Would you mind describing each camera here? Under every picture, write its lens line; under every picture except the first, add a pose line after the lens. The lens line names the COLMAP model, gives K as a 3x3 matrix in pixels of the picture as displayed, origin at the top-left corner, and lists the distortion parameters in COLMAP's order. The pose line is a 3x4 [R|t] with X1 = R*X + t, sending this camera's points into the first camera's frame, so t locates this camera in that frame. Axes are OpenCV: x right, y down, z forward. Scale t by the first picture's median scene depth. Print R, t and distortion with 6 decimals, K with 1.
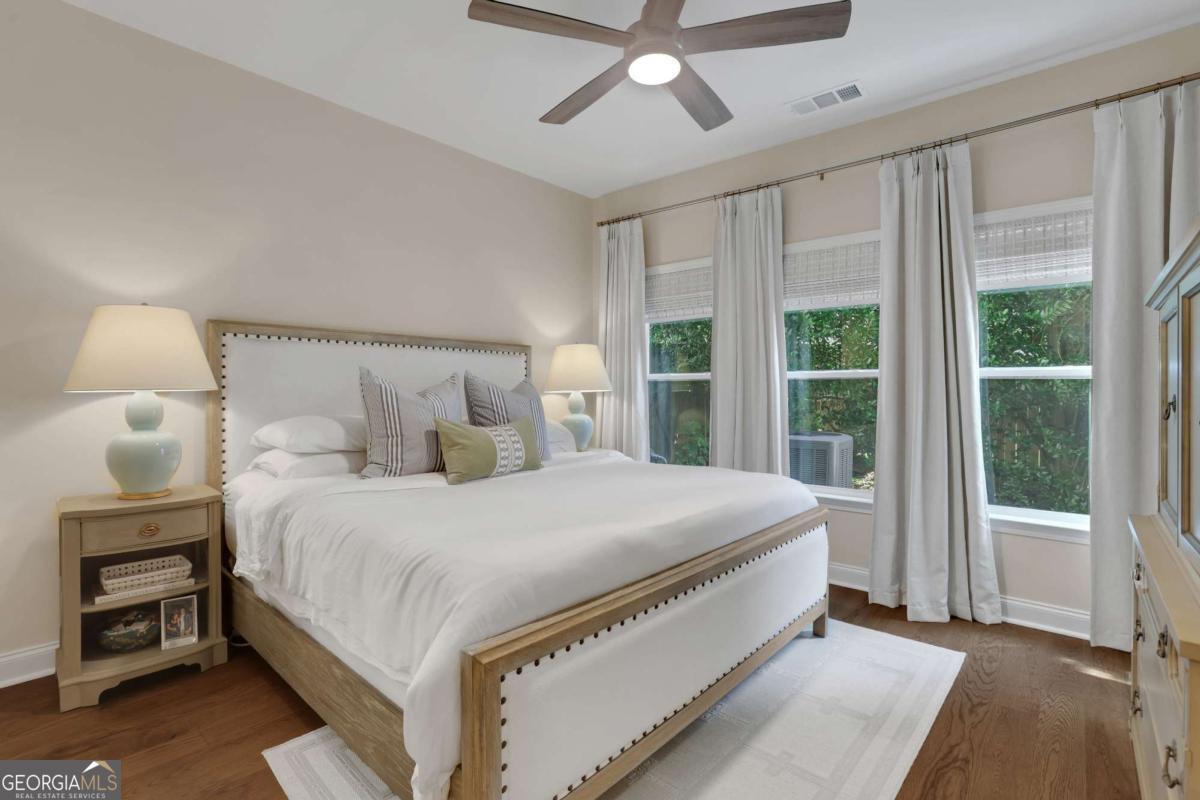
lens RADIAL K [[549.5, 0, 604.1], [0, 549.5, 394.7], [0, 0, 1]] dist [-0.027472, 0.001252]
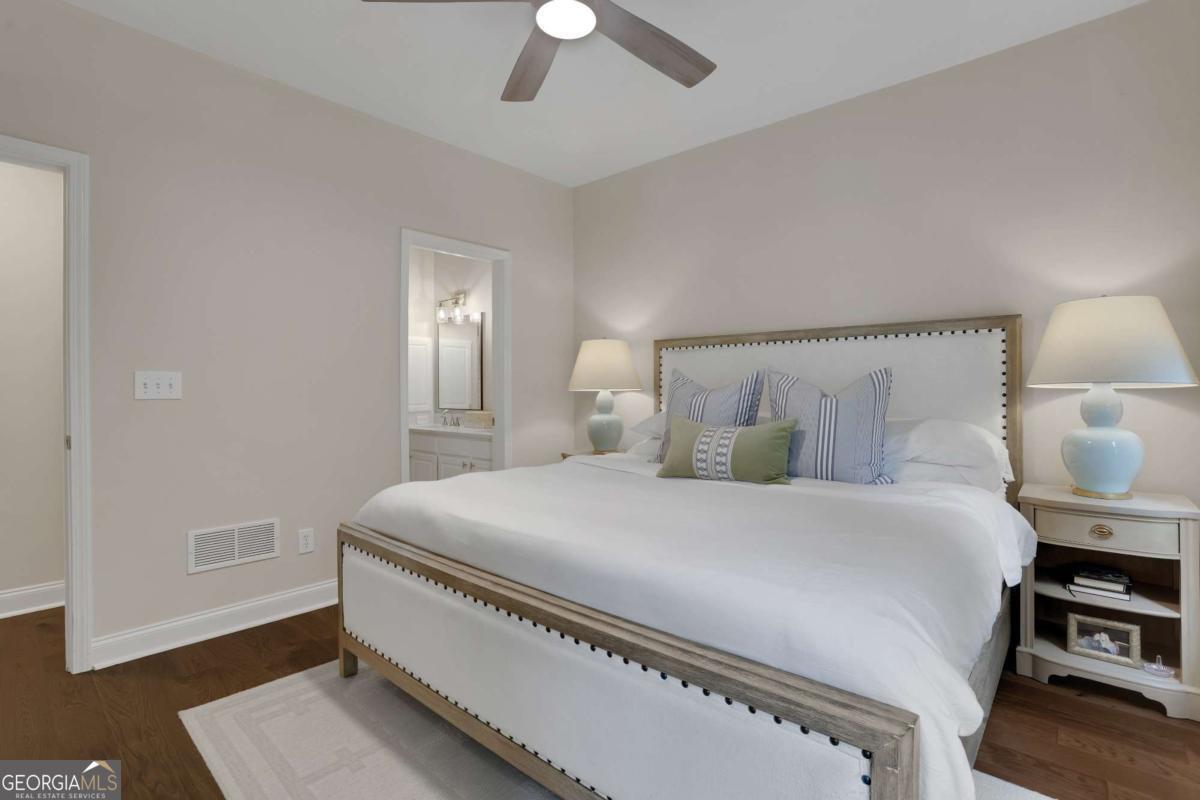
lens RADIAL K [[549.5, 0, 603.8], [0, 549.5, 388.5], [0, 0, 1]] dist [-0.027472, 0.001252]
pose [[0.018996, -0.002876, -0.999815, 0.753428], [-0.000121, 0.999996, -0.002879, -0.003774], [0.999820, 0.000176, 0.018995, 0.818307]]
